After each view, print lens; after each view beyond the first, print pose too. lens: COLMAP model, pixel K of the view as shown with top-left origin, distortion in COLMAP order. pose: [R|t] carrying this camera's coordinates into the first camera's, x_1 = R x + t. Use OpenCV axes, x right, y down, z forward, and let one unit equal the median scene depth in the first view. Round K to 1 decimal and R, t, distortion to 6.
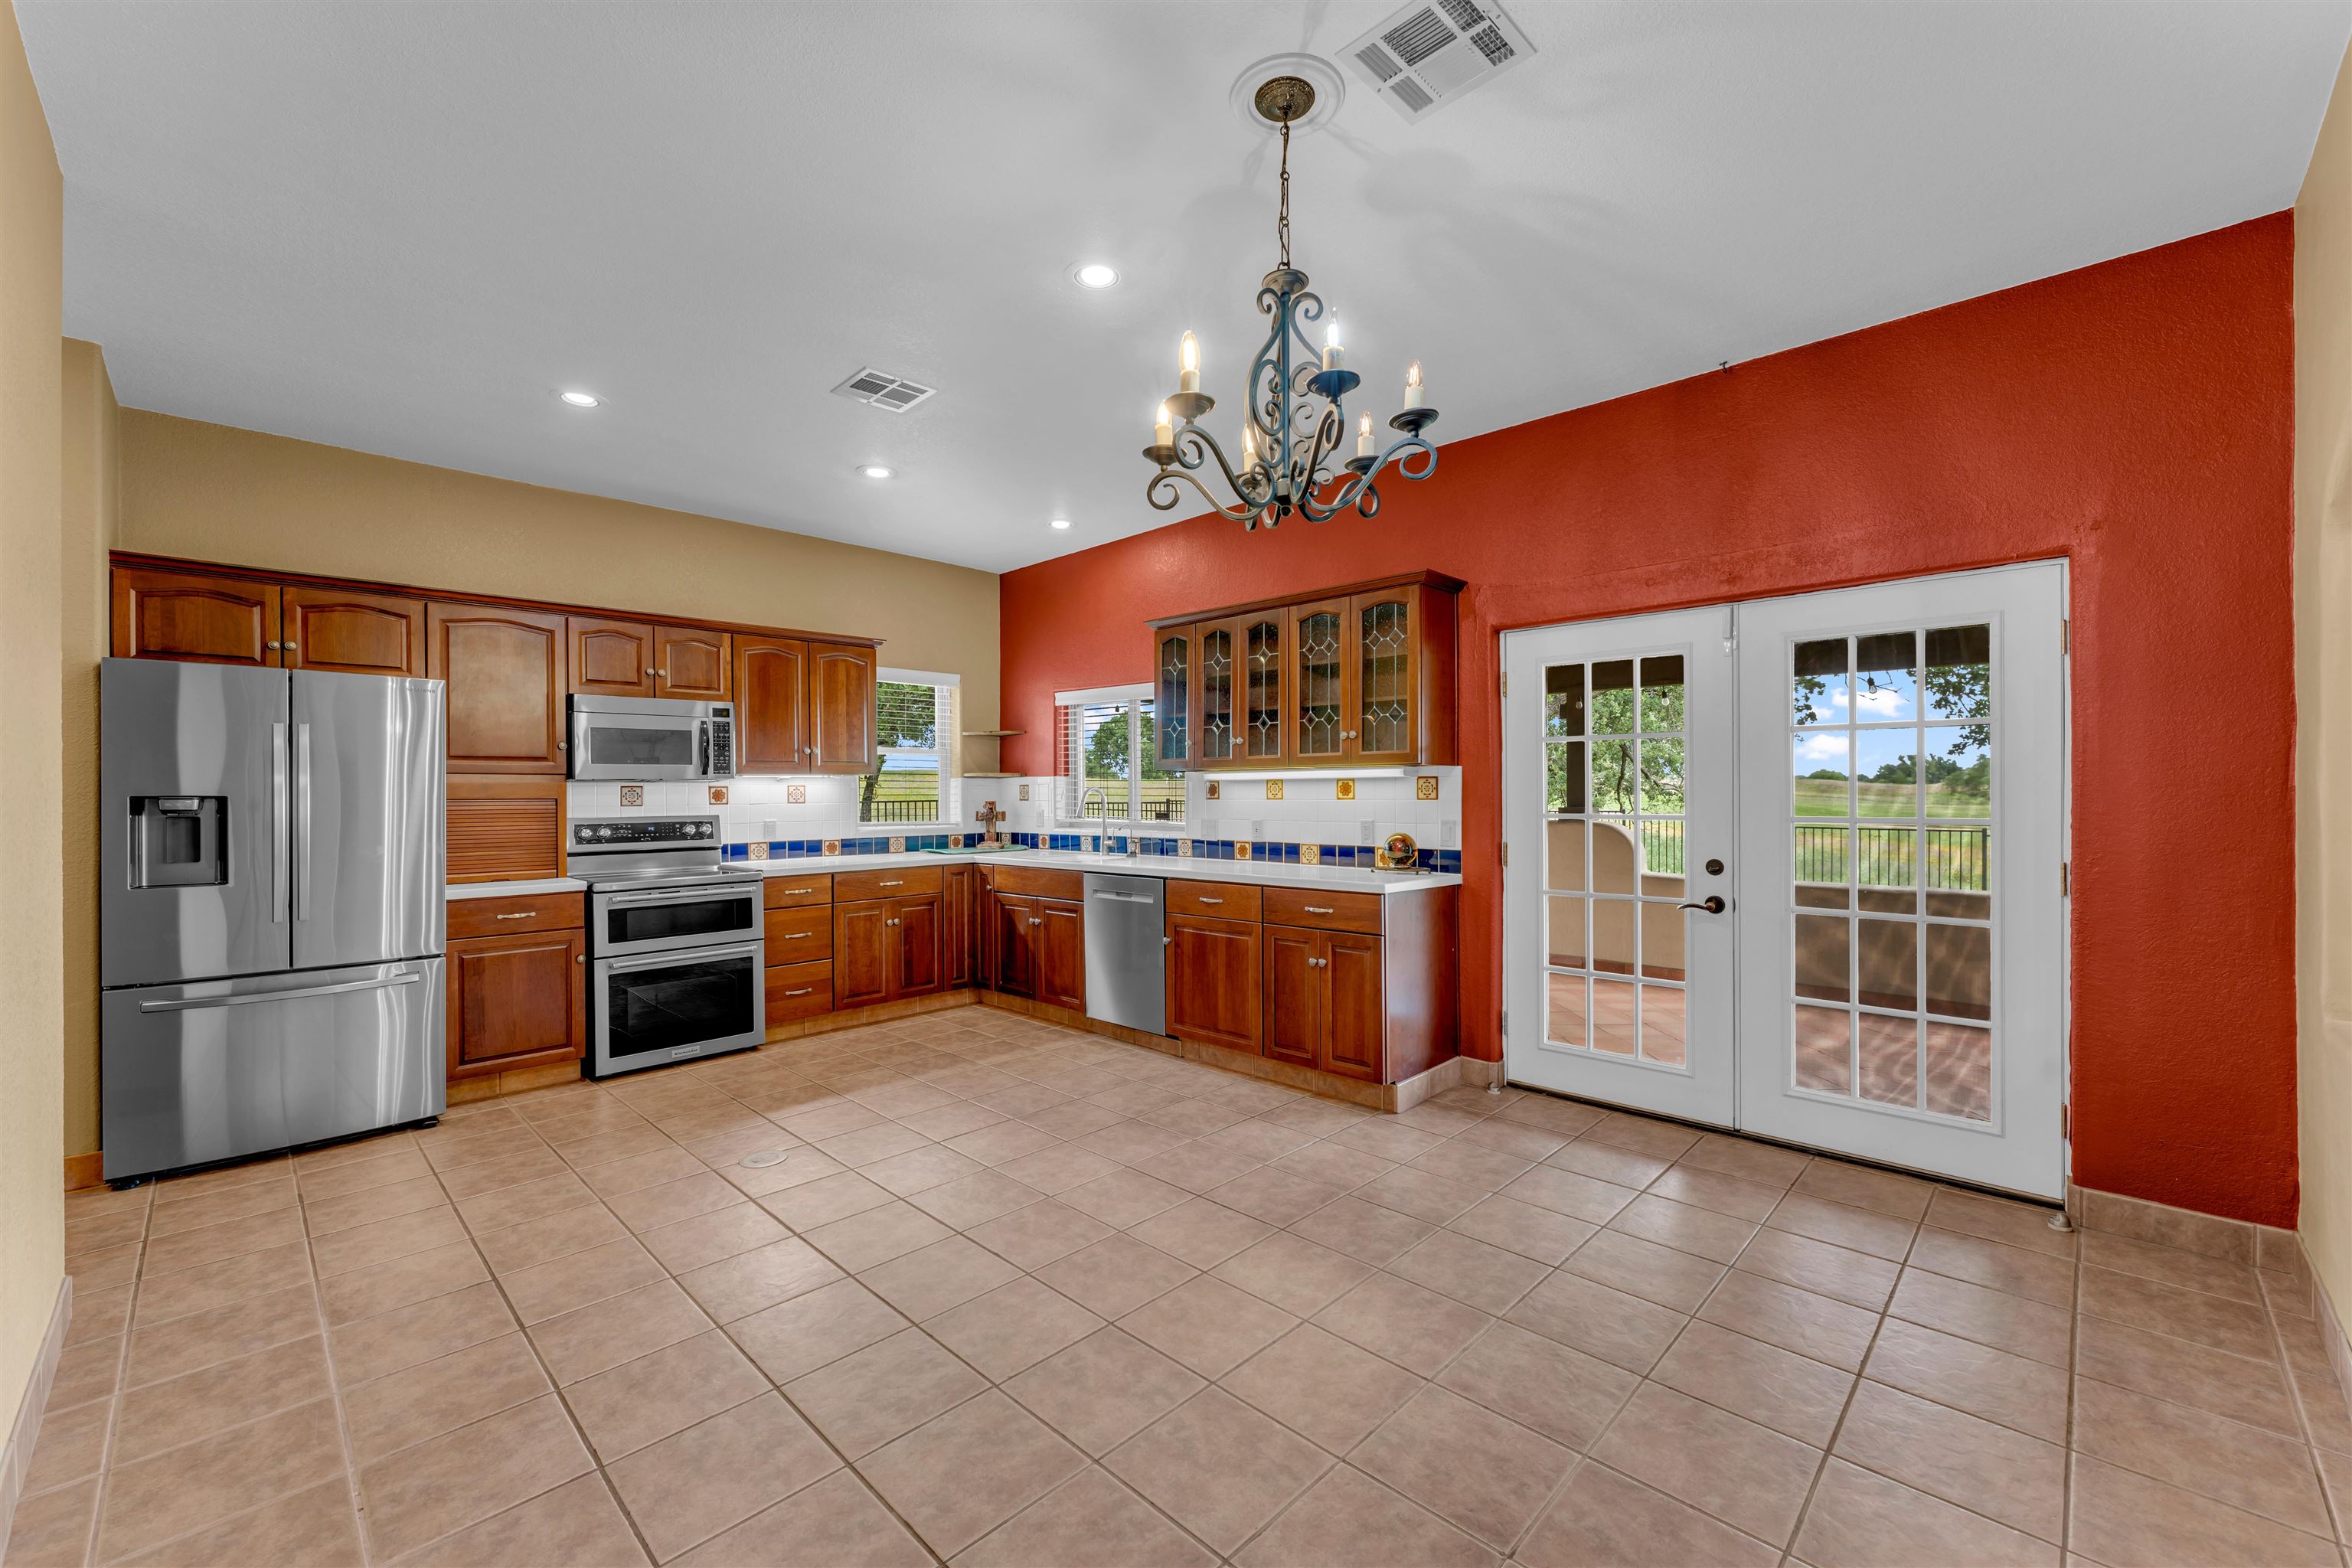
lens RADIAL K [[939.1, 0, 1170.9], [0, 939.1, 793.8], [0, 0, 1]] dist [0.002288, -0.000463]
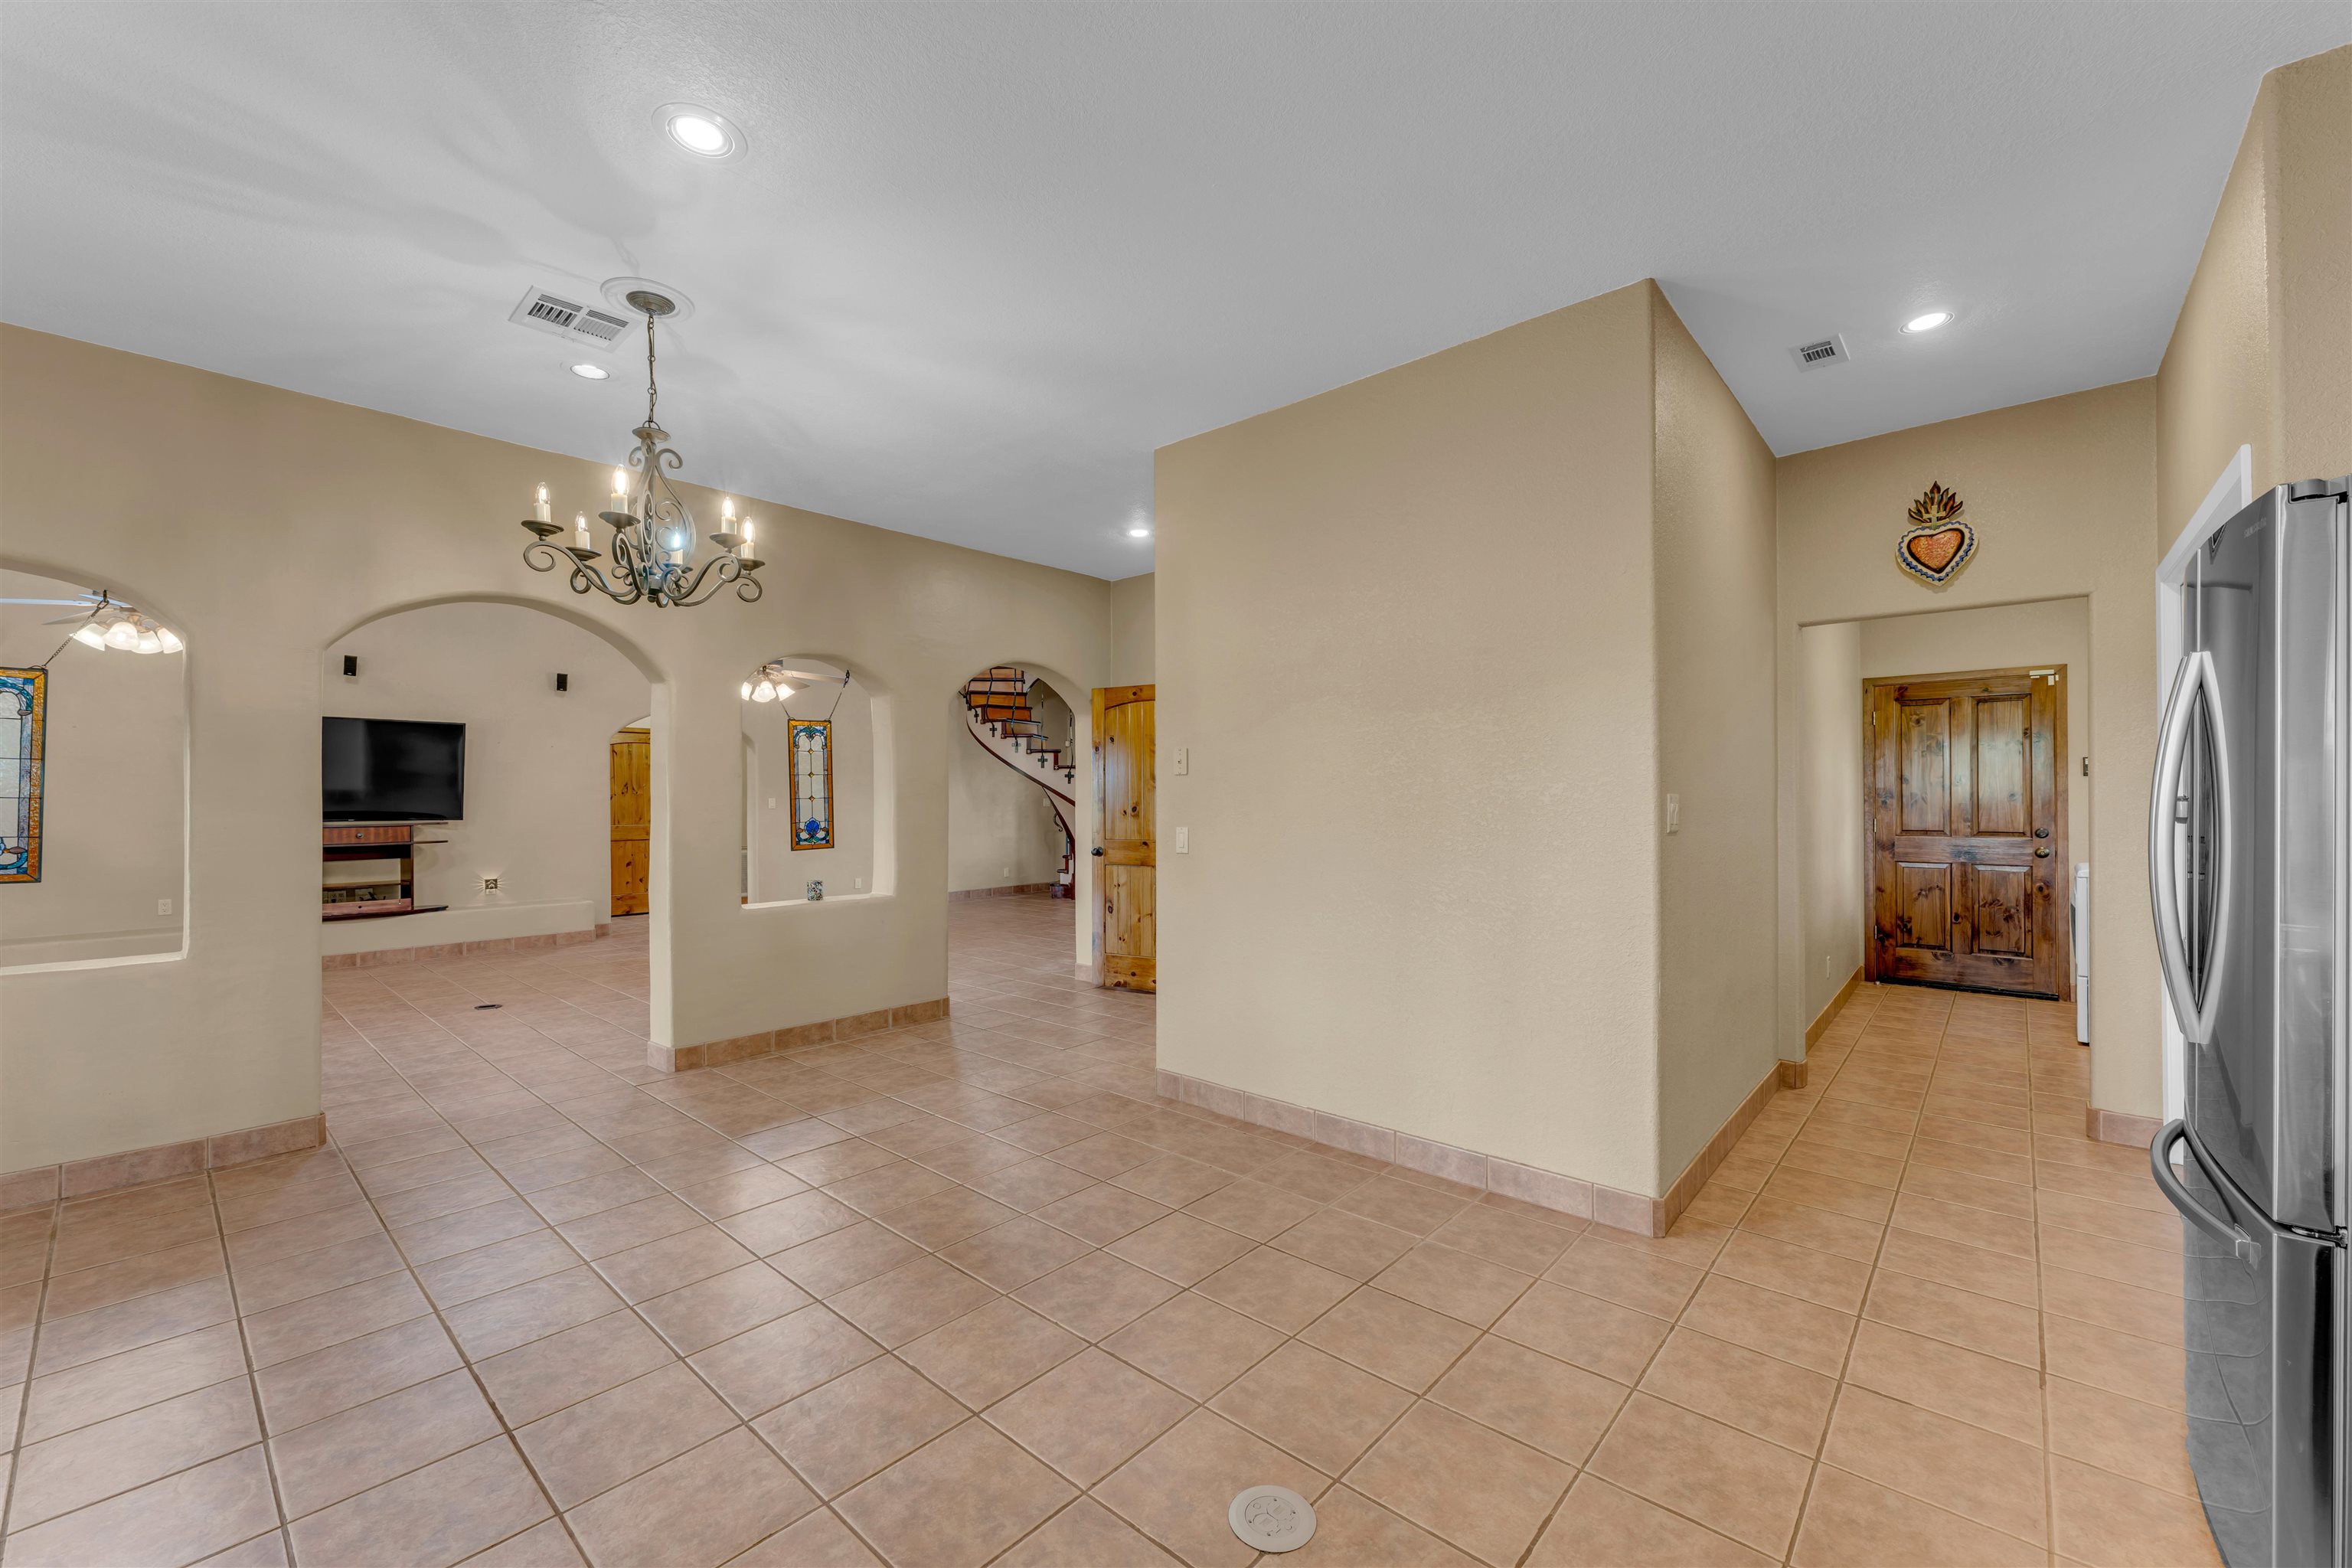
lens RADIAL K [[939.1, 0, 1170.6], [0, 939.1, 795.0], [0, 0, 1]] dist [0.002288, -0.000463]
pose [[-0.998894, 0.008540, -0.046246, -0.267671], [0.008585, 0.999963, -0.000776, -0.001534], [0.046238, -0.001172, -0.998930, 1.125280]]
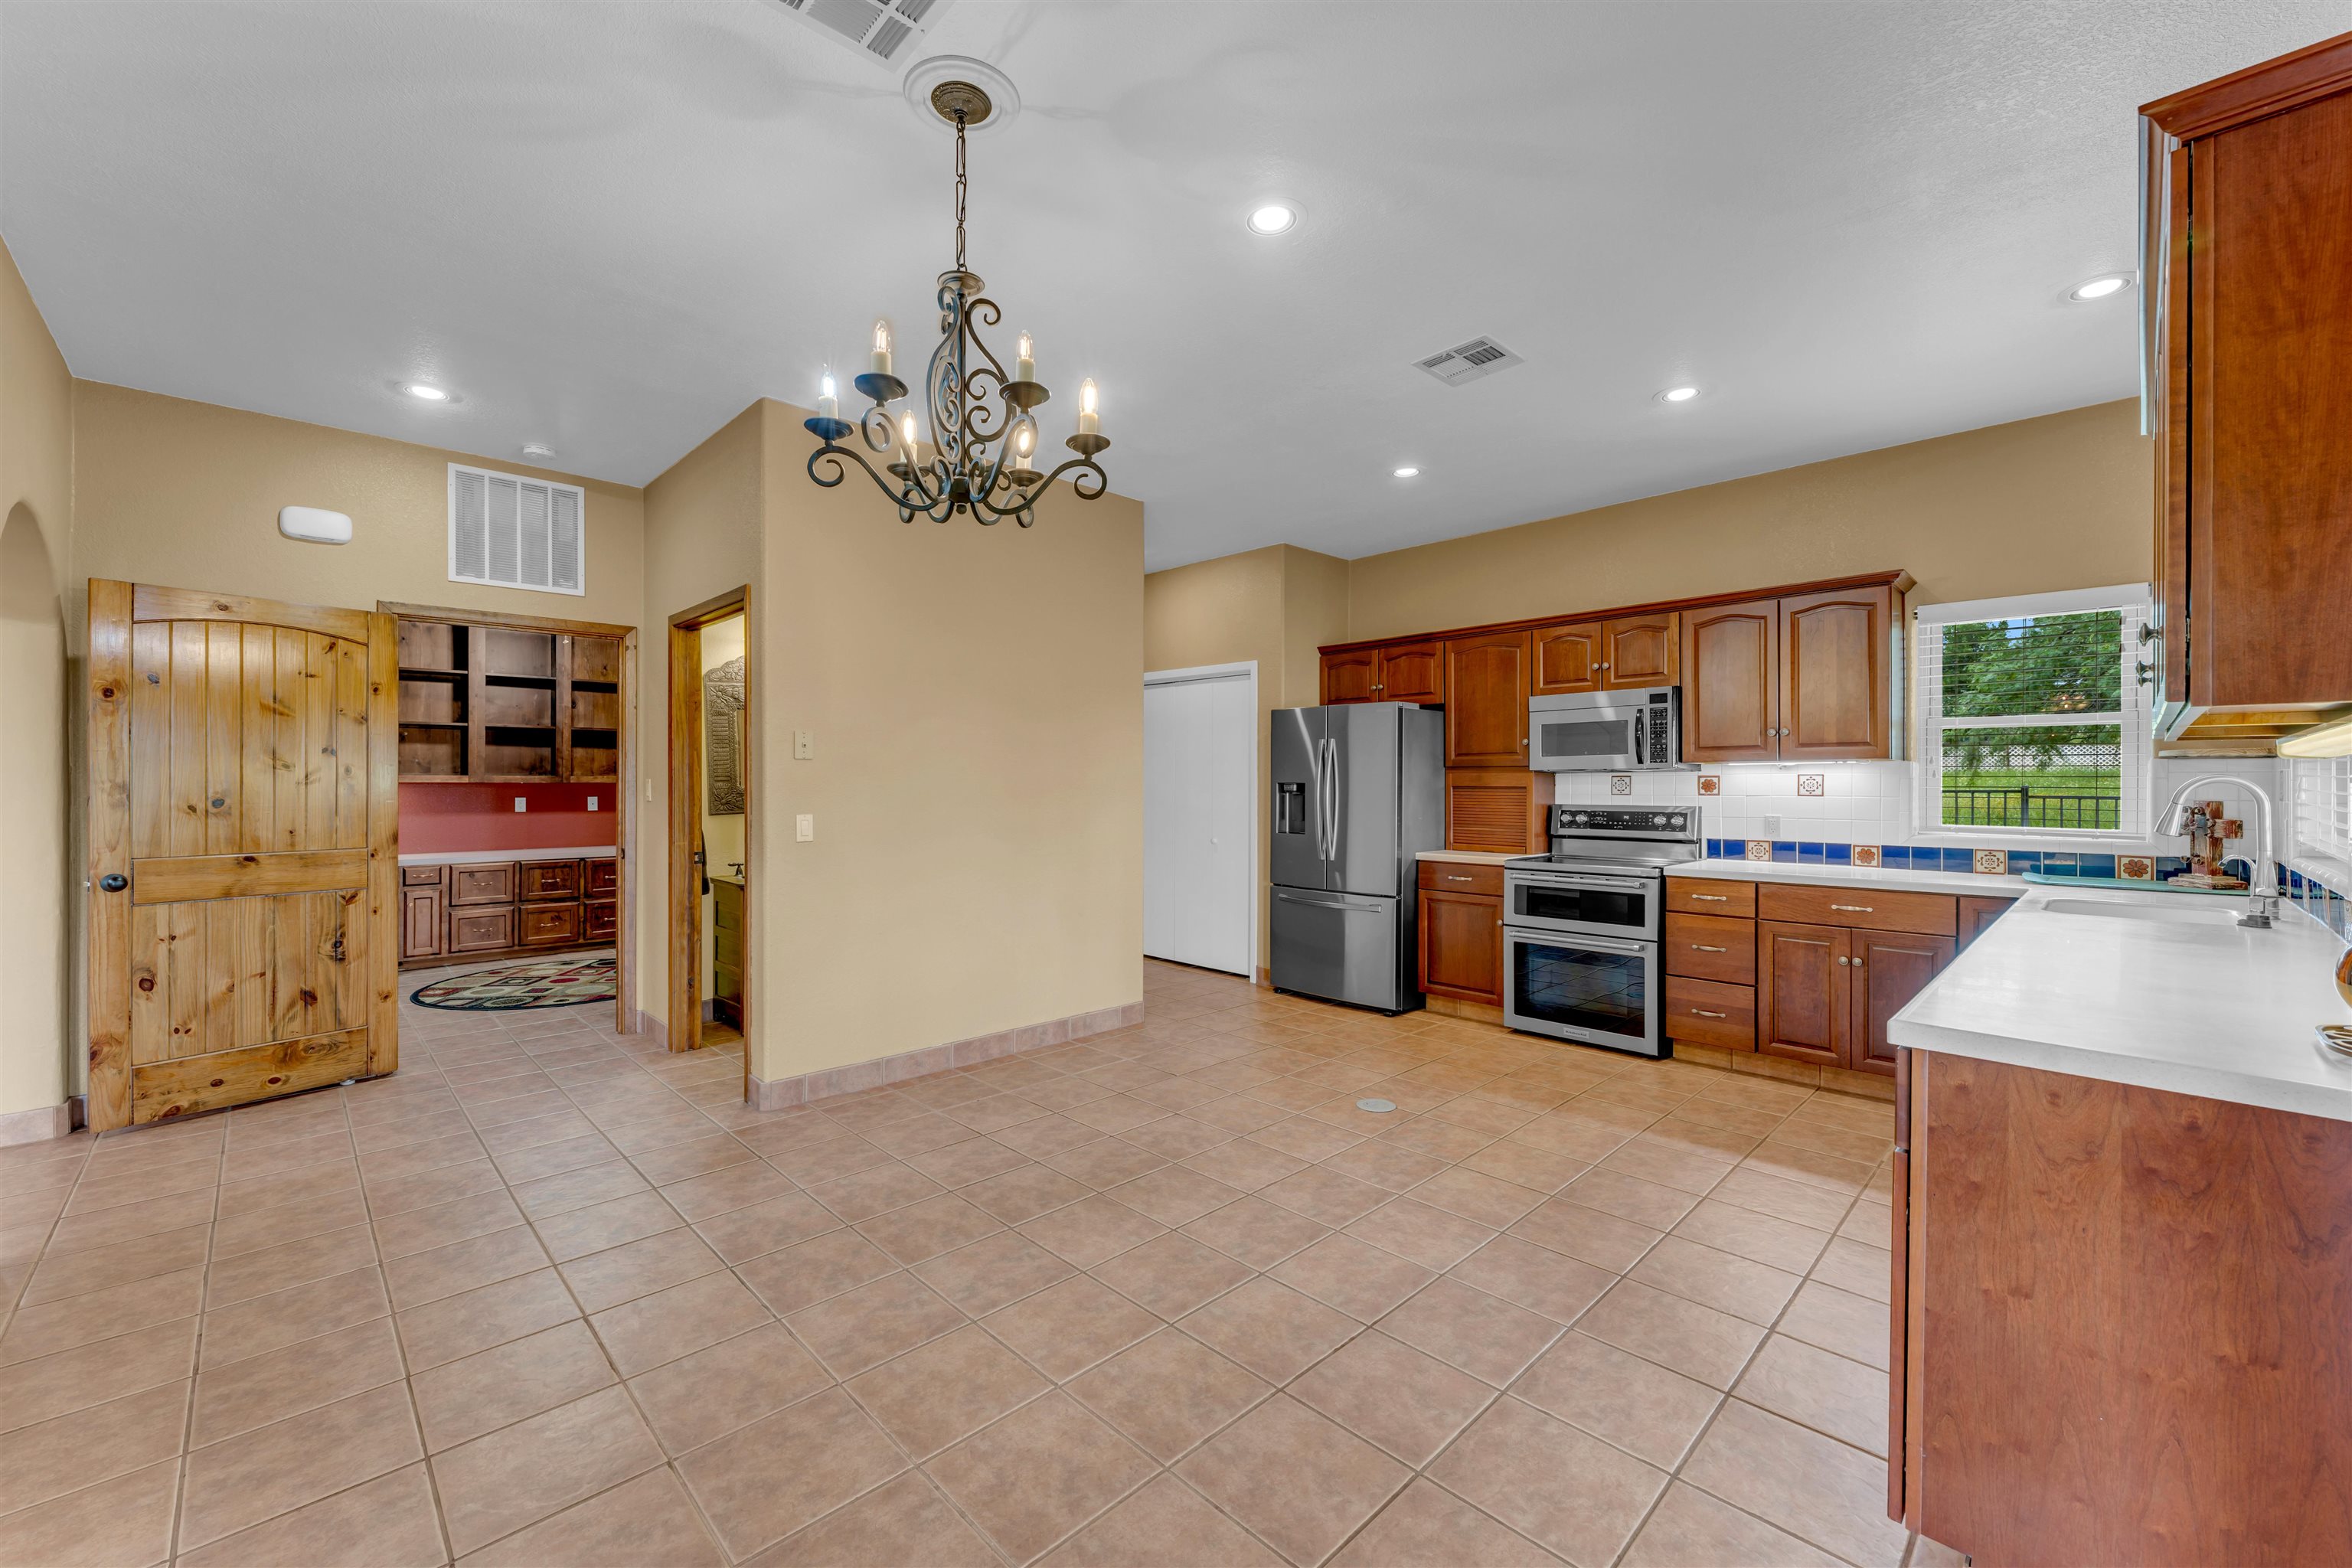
lens RADIAL K [[939.1, 0, 1172.6], [0, 939.1, 786.9], [0, 0, 1]] dist [0.002288, -0.000463]
pose [[-0.021747, 0.011414, -0.999698, 0.527248], [-0.002079, 0.999932, 0.011462, -0.007307], [0.999761, 0.002328, -0.021722, 0.582203]]
